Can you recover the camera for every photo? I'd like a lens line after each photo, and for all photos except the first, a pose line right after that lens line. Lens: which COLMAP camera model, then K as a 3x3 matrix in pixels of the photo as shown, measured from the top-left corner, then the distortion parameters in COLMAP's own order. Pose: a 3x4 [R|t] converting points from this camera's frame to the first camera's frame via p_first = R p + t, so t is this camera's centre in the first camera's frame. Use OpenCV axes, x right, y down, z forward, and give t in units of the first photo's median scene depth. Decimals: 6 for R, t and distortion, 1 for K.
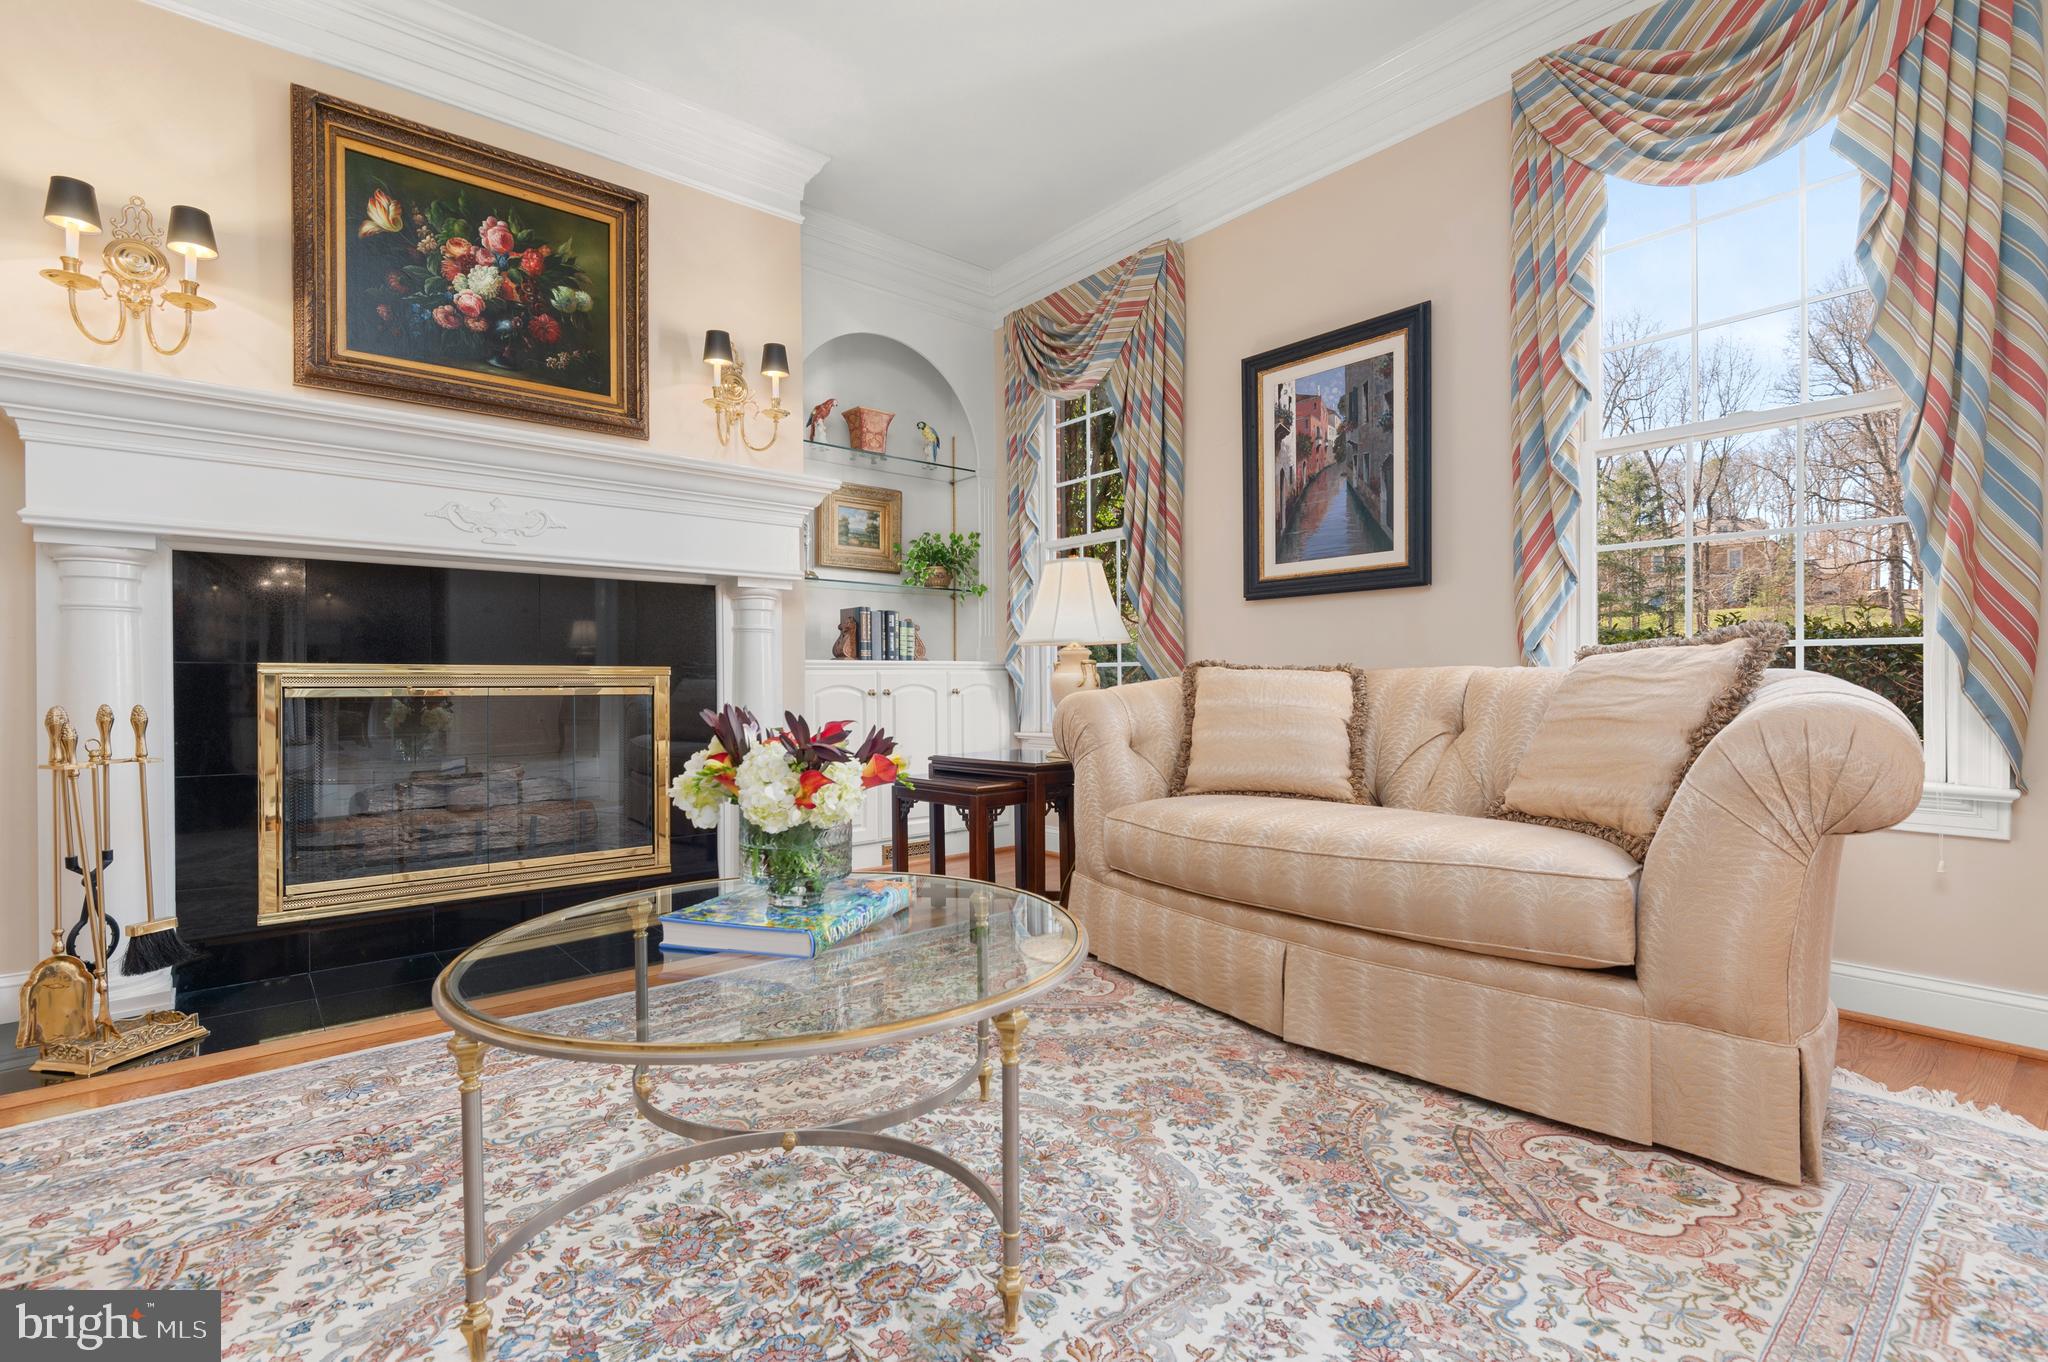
lens RADIAL K [[943.0, 0, 1025.3], [0, 943.0, 687.2], [0, 0, 1]] dist [-0.000835, -0.000910]
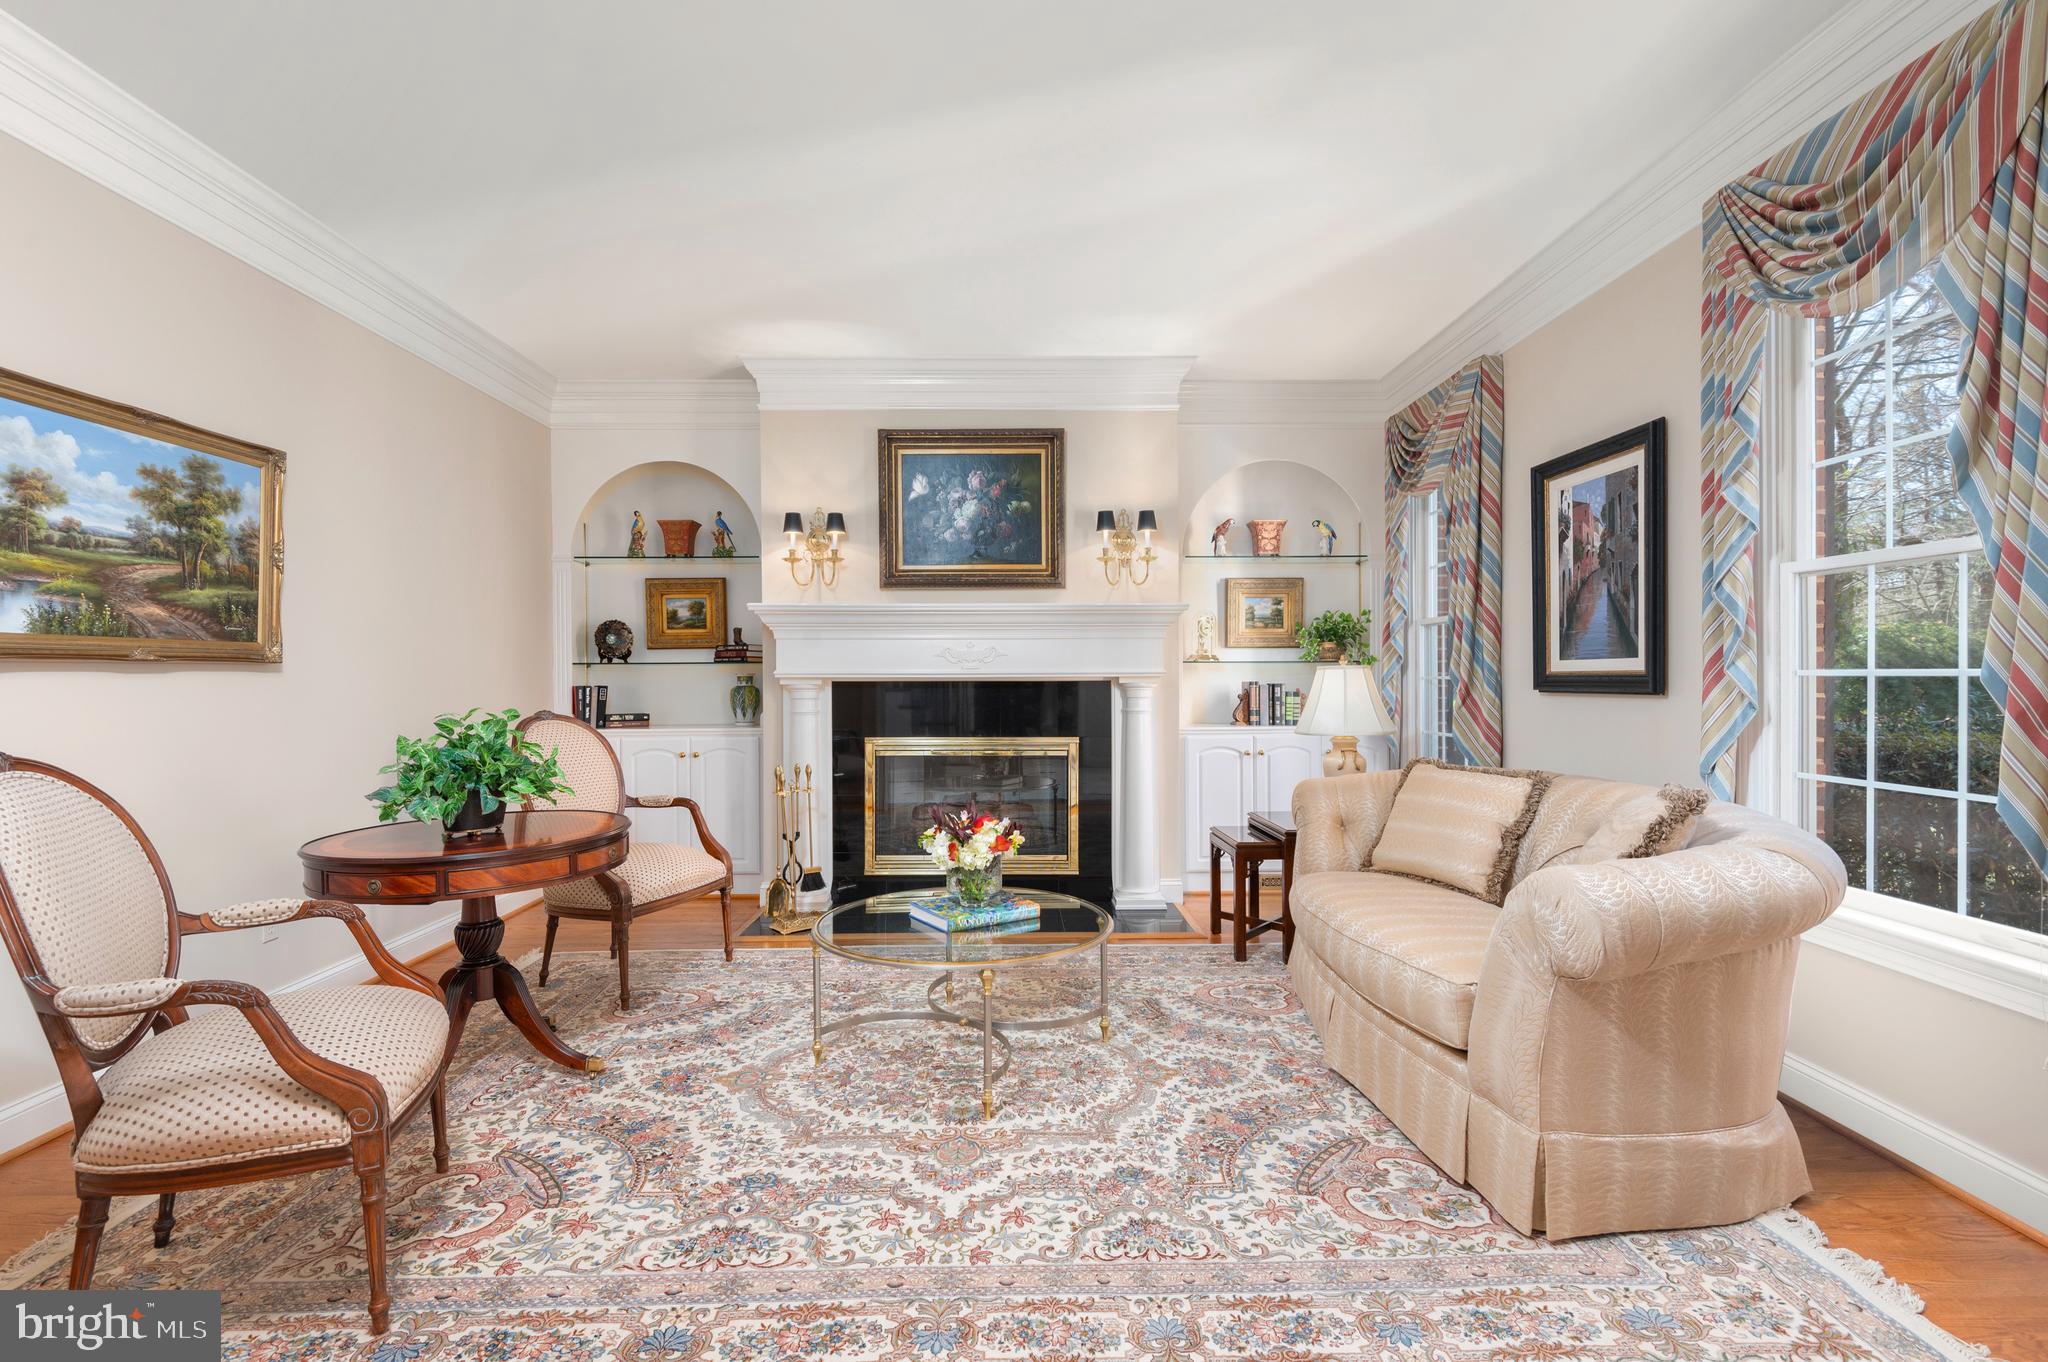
lens RADIAL K [[962.9, 0, 1024.6], [0, 962.9, 676.2], [0, 0, 1]] dist [0.003887, 0.000148]
pose [[0.769585, 0.003690, -0.638534, 0.585364], [-0.003430, 0.999993, 0.001646, -0.132814], [0.638535, 0.000923, 0.769592, -0.254796]]
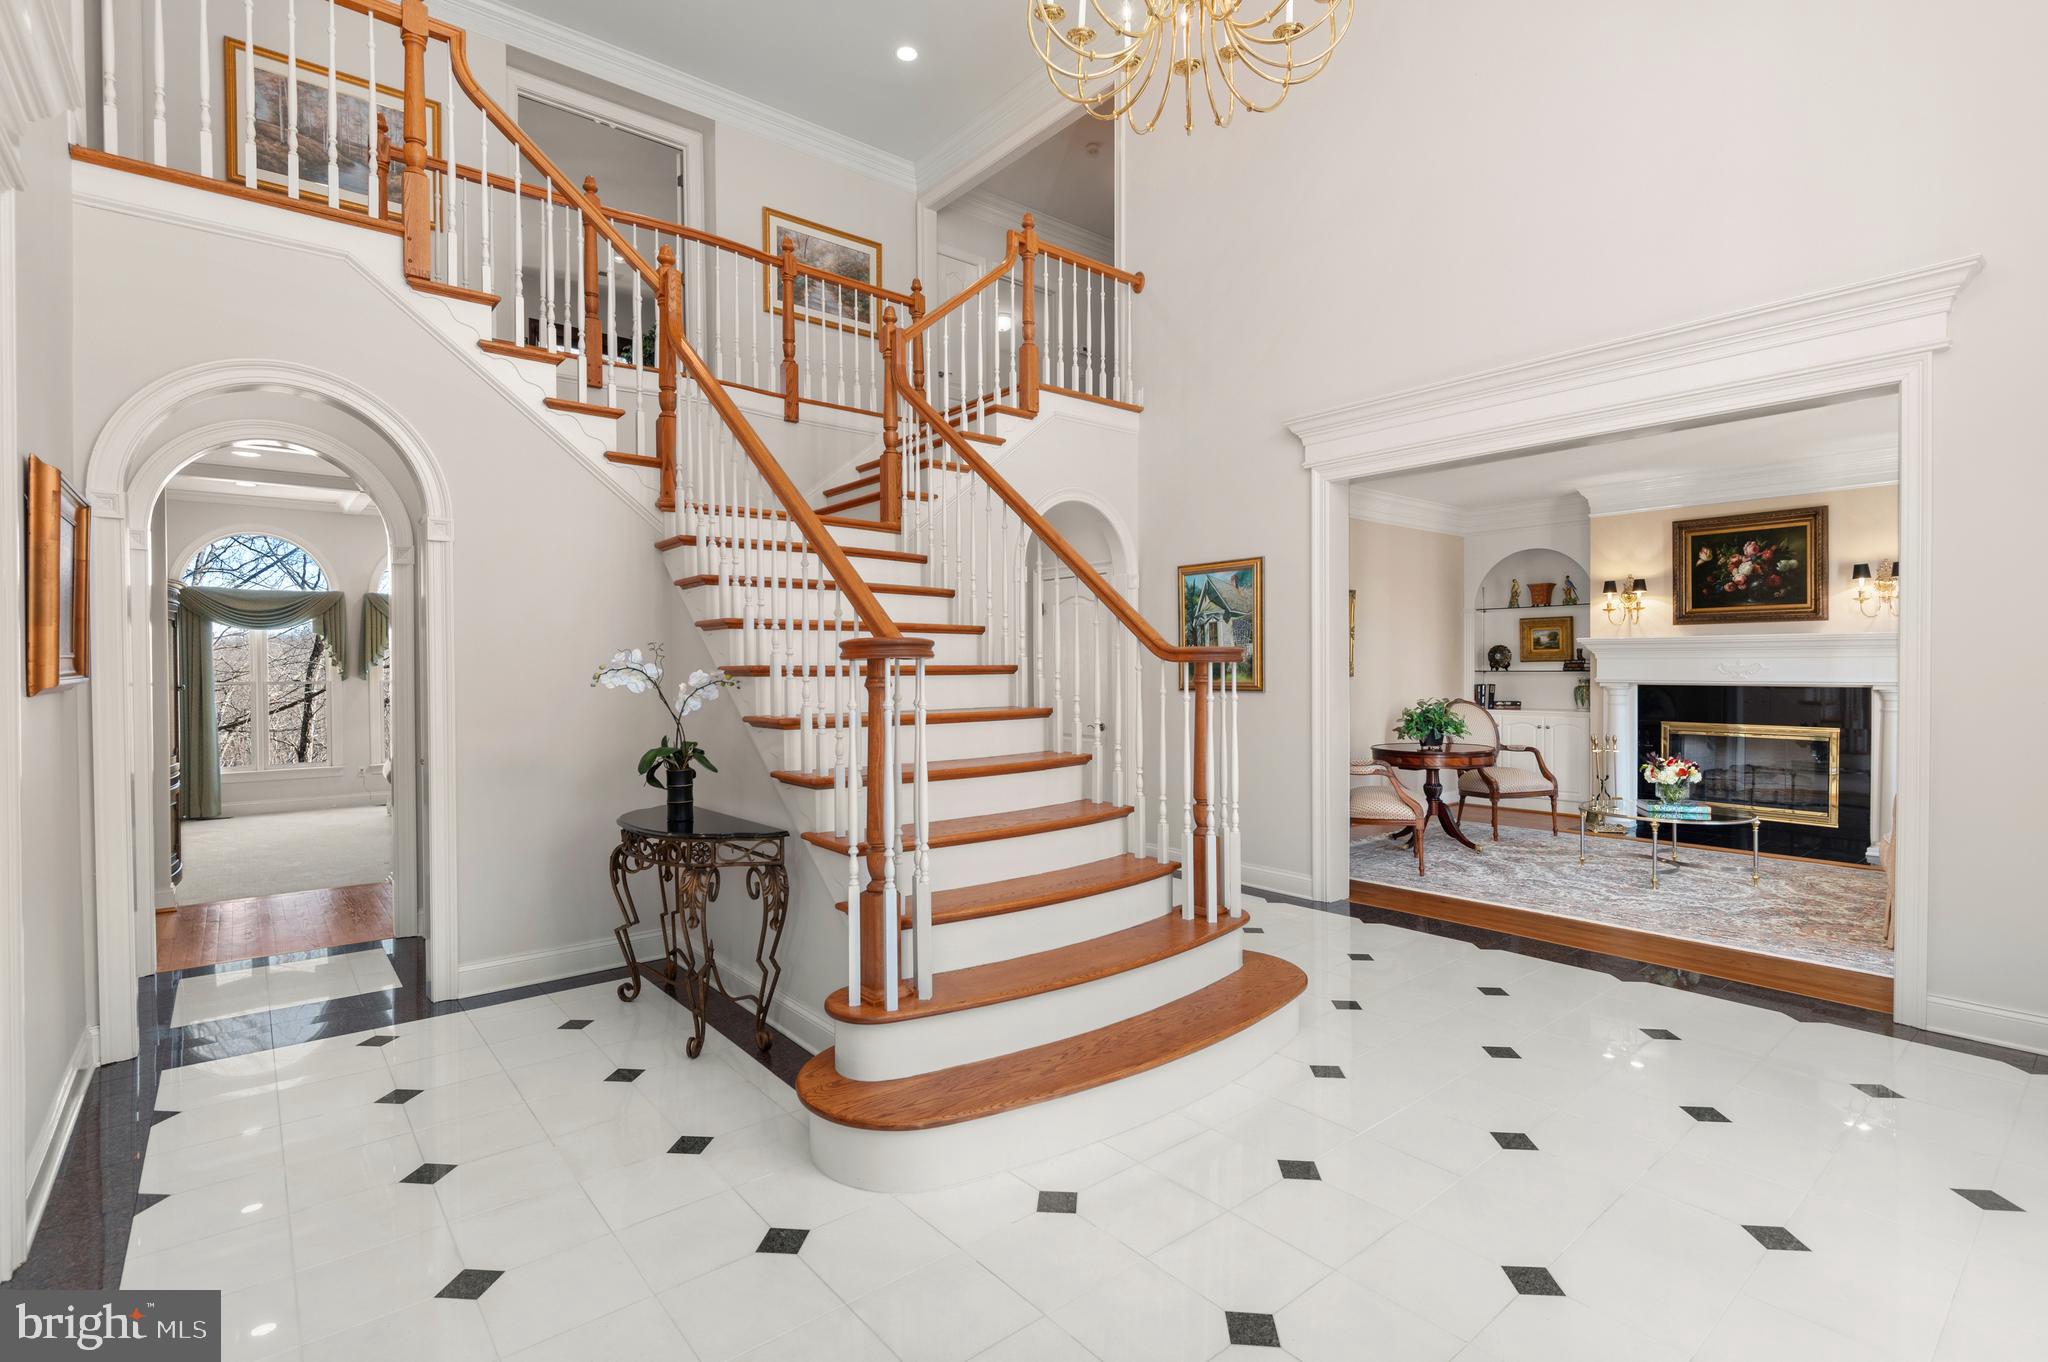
lens RADIAL K [[962.9, 0, 1024.6], [0, 962.9, 676.2], [0, 0, 1]] dist [0.003887, 0.000148]
pose [[-0.006884, 0.018062, -0.999813, 1.916699], [0.000664, 0.999837, 0.018058, -0.191989], [0.999976, -0.000540, -0.006895, -0.844813]]
